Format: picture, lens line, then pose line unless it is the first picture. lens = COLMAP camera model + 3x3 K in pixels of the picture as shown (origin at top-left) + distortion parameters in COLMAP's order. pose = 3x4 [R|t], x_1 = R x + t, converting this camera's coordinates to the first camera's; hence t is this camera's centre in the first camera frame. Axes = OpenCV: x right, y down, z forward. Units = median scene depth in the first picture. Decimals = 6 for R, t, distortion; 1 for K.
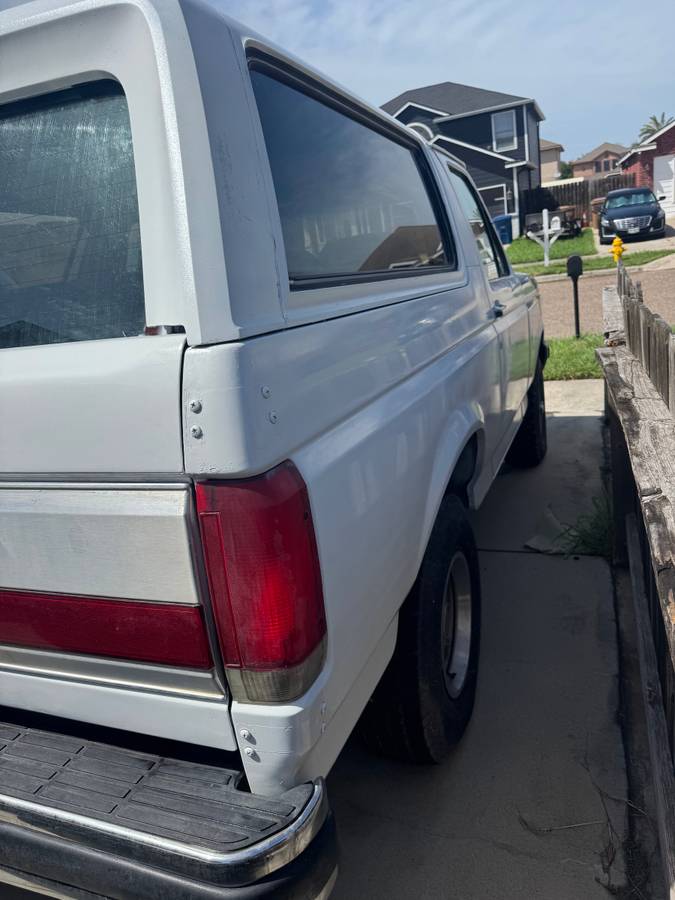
lens RADIAL K [[643.5, 0, 337.3], [0, 643.5, 452.4], [0, 0, 1]] dist [0.002403, -0.002178]
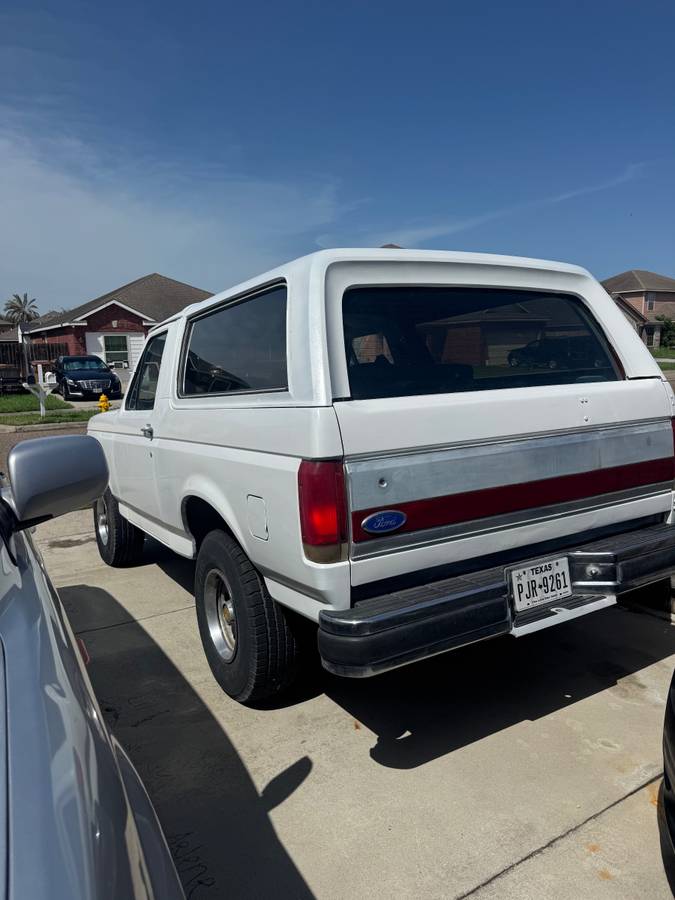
lens RADIAL K [[643.5, 0, 336.2], [0, 643.5, 449.2], [0, 0, 1]] dist [0.002403, -0.002178]
pose [[0.633643, 0.008284, 0.773581, -0.149504], [0.183509, 0.969794, -0.160698, 0.015937], [-0.751545, 0.243785, 0.612983, 0.009991]]
